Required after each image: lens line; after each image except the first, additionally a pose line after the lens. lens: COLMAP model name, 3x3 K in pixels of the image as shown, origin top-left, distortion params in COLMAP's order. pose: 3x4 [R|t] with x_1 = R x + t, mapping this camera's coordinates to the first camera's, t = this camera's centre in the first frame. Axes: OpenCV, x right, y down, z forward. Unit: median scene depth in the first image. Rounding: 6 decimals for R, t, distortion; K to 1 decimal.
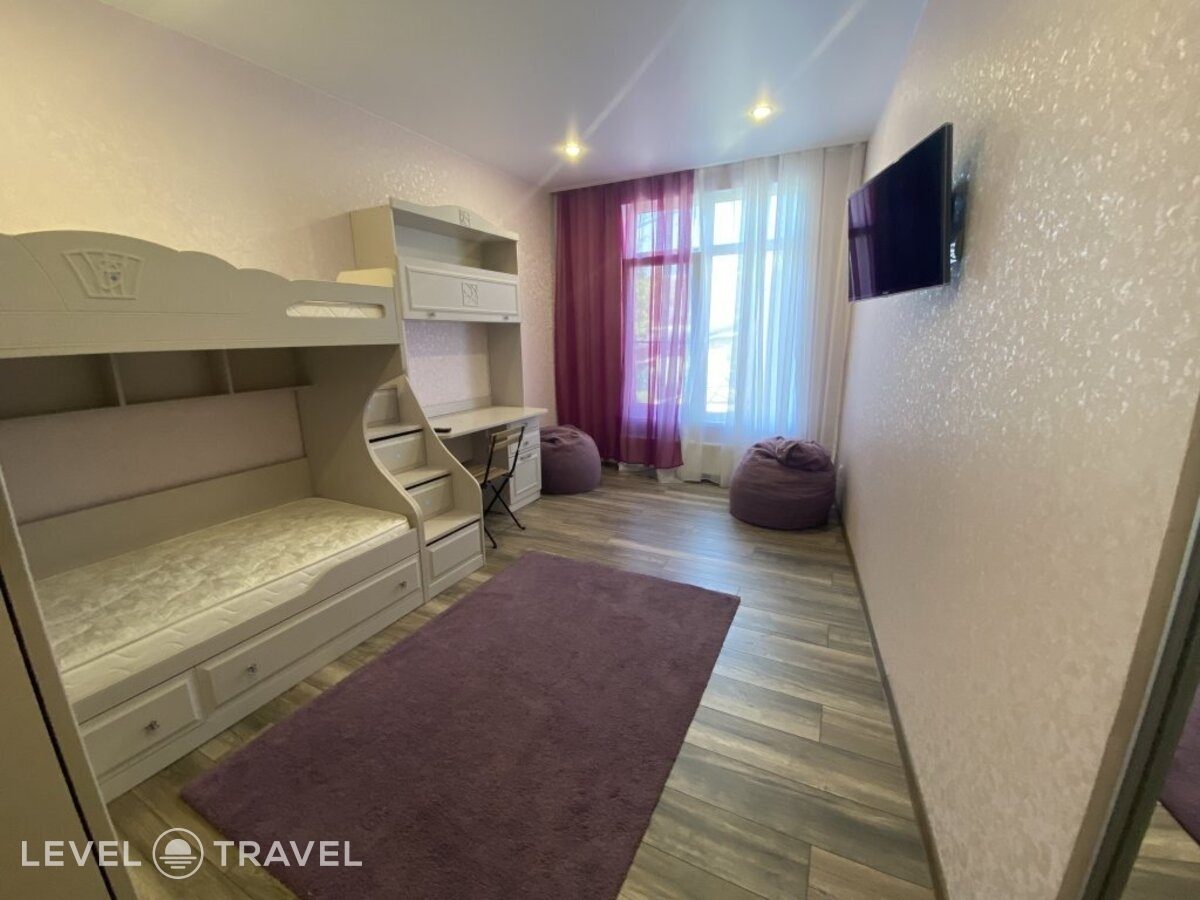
lens RADIAL K [[483.8, 0, 597.5], [0, 483.8, 445.8], [0, 0, 1]] dist [0.023454, -0.025460]
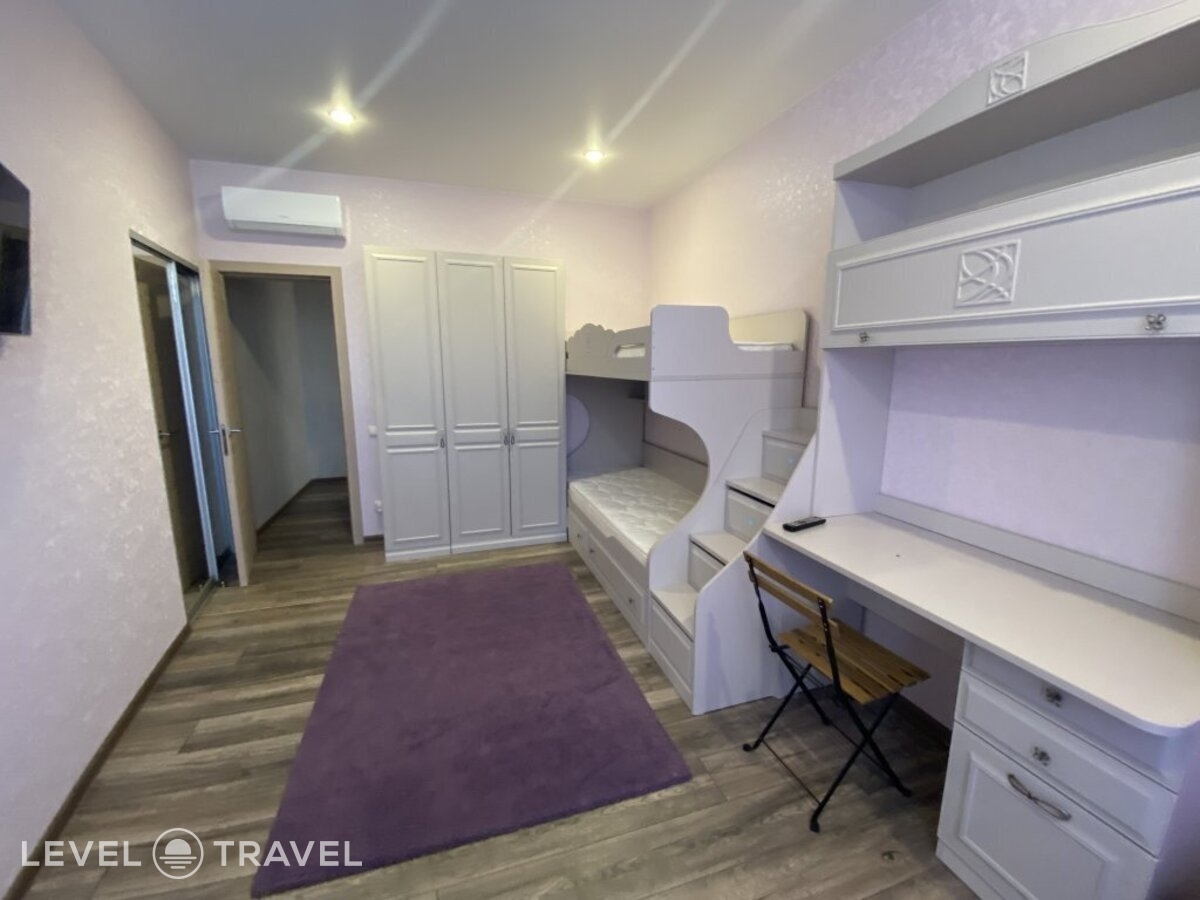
lens RADIAL K [[483.8, 0, 597.5], [0, 483.8, 445.8], [0, 0, 1]] dist [0.023454, -0.025460]
pose [[-0.712199, 0.133487, -0.689169, 0.378907], [-0.146055, 0.932090, 0.331475, -0.418986], [0.686615, 0.336733, -0.644338, 1.690171]]
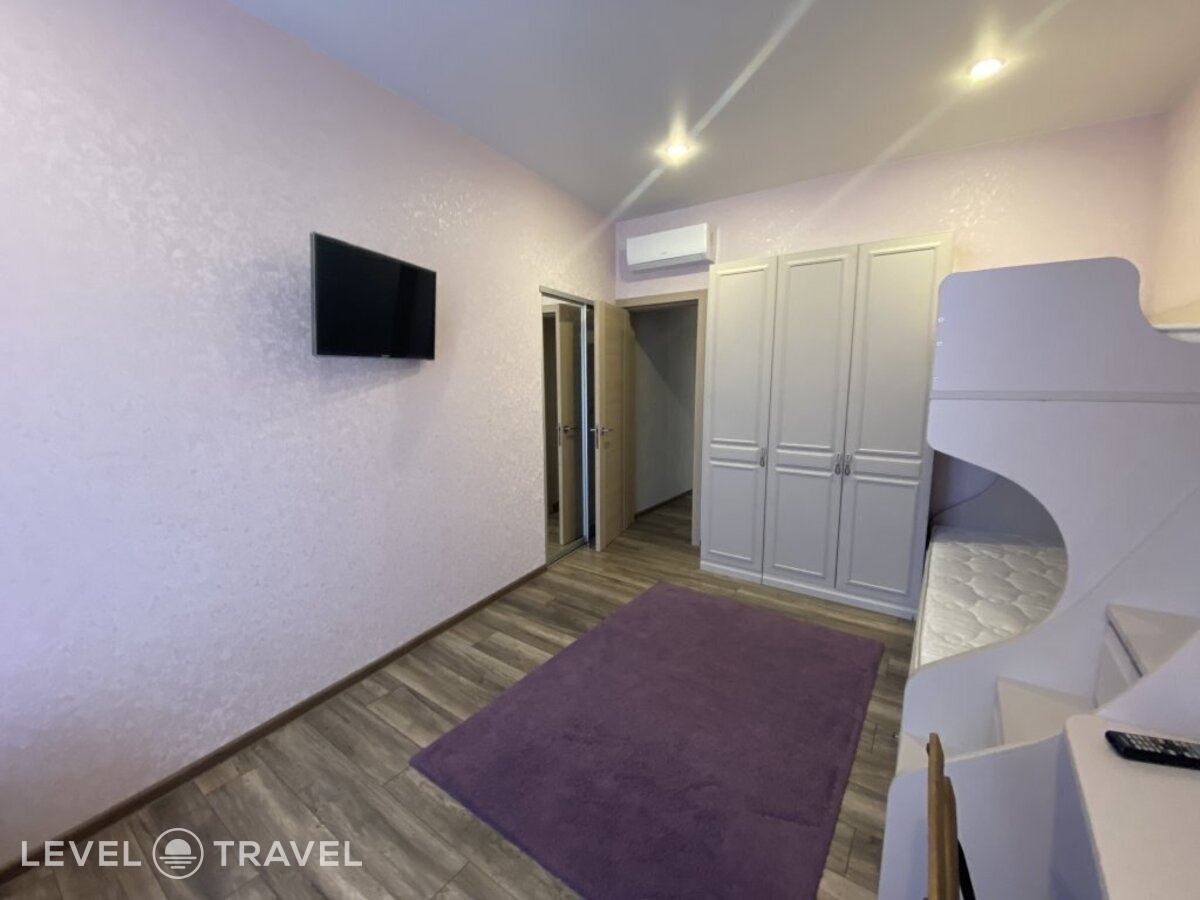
lens RADIAL K [[479.3, 0, 598.7], [0, 479.3, 445.4], [0, 0, 1]] dist [0.030065, -0.029048]
pose [[-0.987983, -0.002250, 0.154544, -0.099534], [0.052079, 0.936577, 0.346572, -0.404774], [-0.145522, 0.350455, -0.925205, 1.721262]]
